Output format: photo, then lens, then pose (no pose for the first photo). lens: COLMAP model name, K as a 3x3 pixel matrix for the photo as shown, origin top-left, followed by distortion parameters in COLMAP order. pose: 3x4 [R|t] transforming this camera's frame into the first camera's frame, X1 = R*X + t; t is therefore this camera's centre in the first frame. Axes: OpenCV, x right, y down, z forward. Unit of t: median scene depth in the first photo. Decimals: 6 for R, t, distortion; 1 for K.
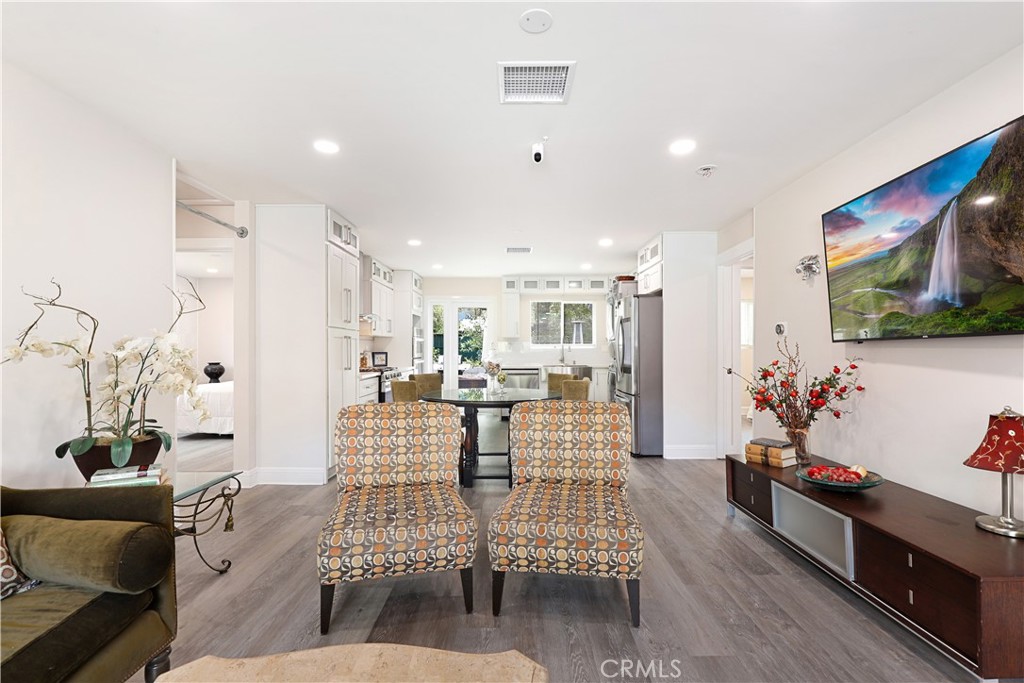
lens RADIAL K [[468.4, 0, 512.0], [0, 468.4, 341.5], [0, 0, 1]] dist [0.000445, 0.000560]
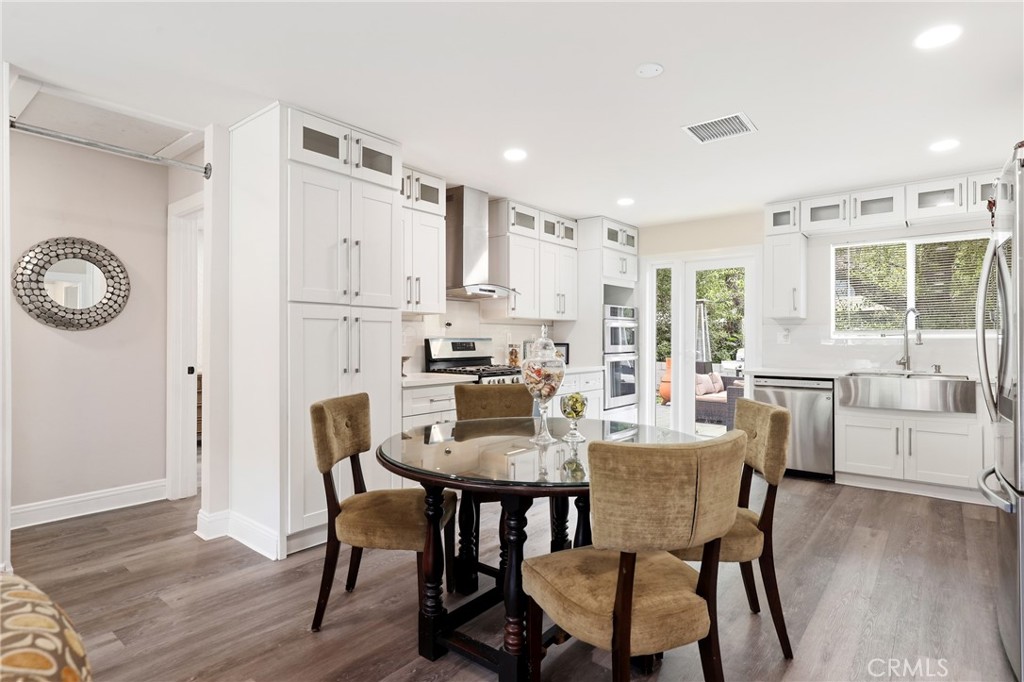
lens RADIAL K [[529.3, 0, 512.0], [0, 529.3, 341.0], [0, 0, 1]] dist [-0.002146, 0.000301]
pose [[0.775190, 0.004556, -0.631711, 0.404137], [0.007723, 0.999831, 0.016689, 0.015148], [0.631681, -0.017816, 0.775024, 0.971220]]
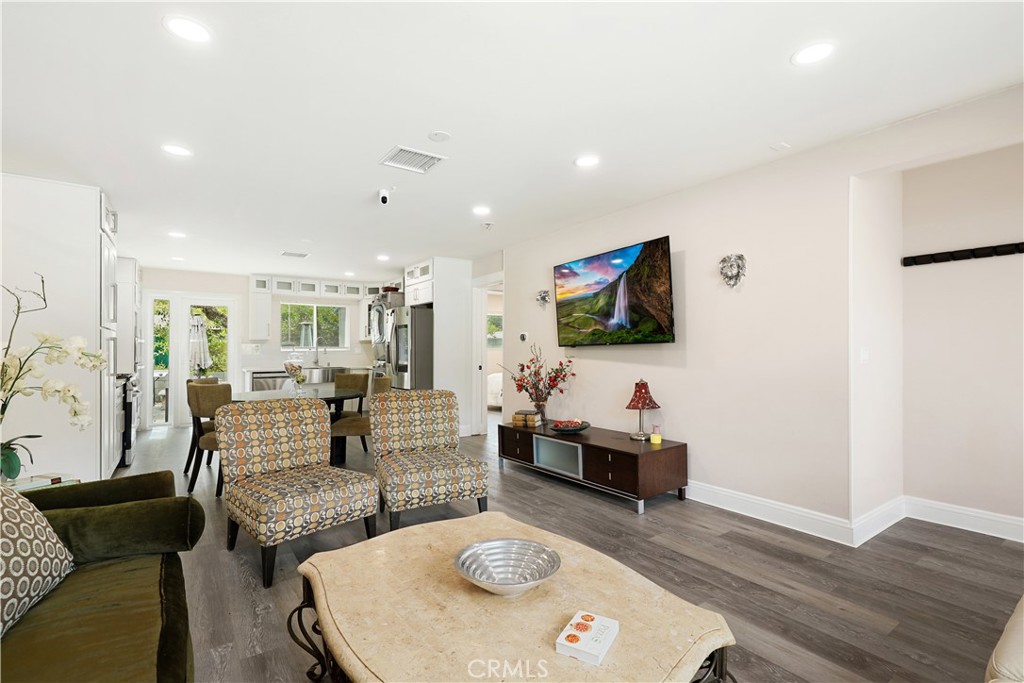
lens RADIAL K [[476.3, 0, 511.5], [0, 476.3, 349.8], [0, 0, 1]] dist [-0.001515, 0.000033]
pose [[0.817125, -0.003110, 0.576452, -0.422037], [-0.004165, 0.999927, 0.011299, -0.004376], [-0.576445, -0.011633, 0.817053, -0.256921]]
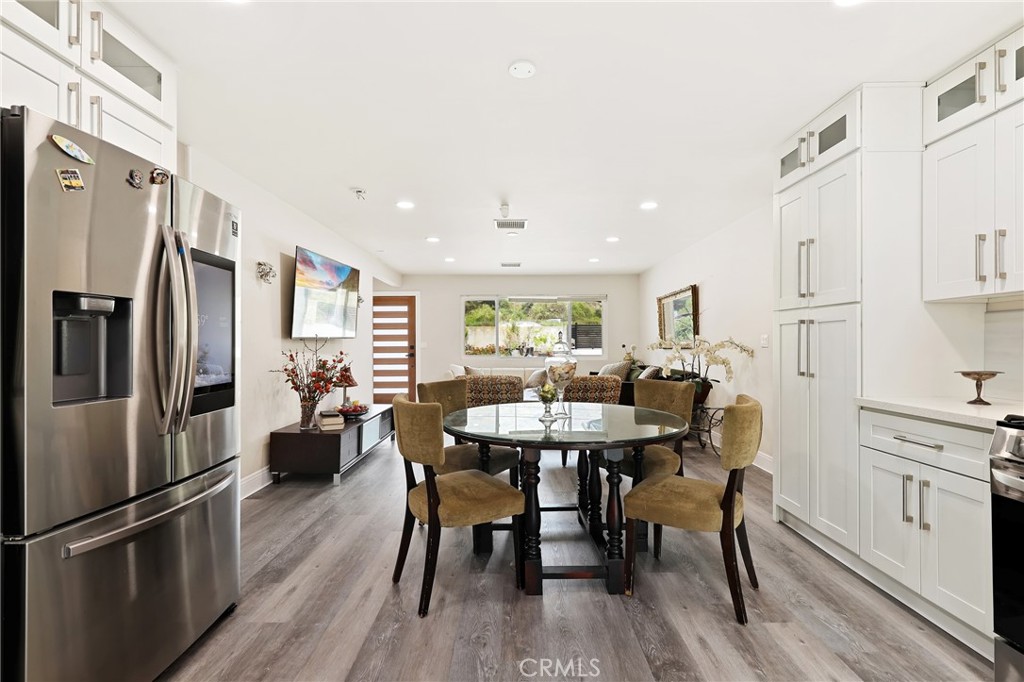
lens RADIAL K [[462.3, 0, 518.6], [0, 462.3, 343.7], [0, 0, 1]] dist [0.000312, -0.000307]
pose [[-0.999955, 0.003126, -0.008943, 0.035795], [0.003277, 0.999852, -0.016869, 0.043979], [0.008889, -0.016897, -0.999818, 2.574851]]
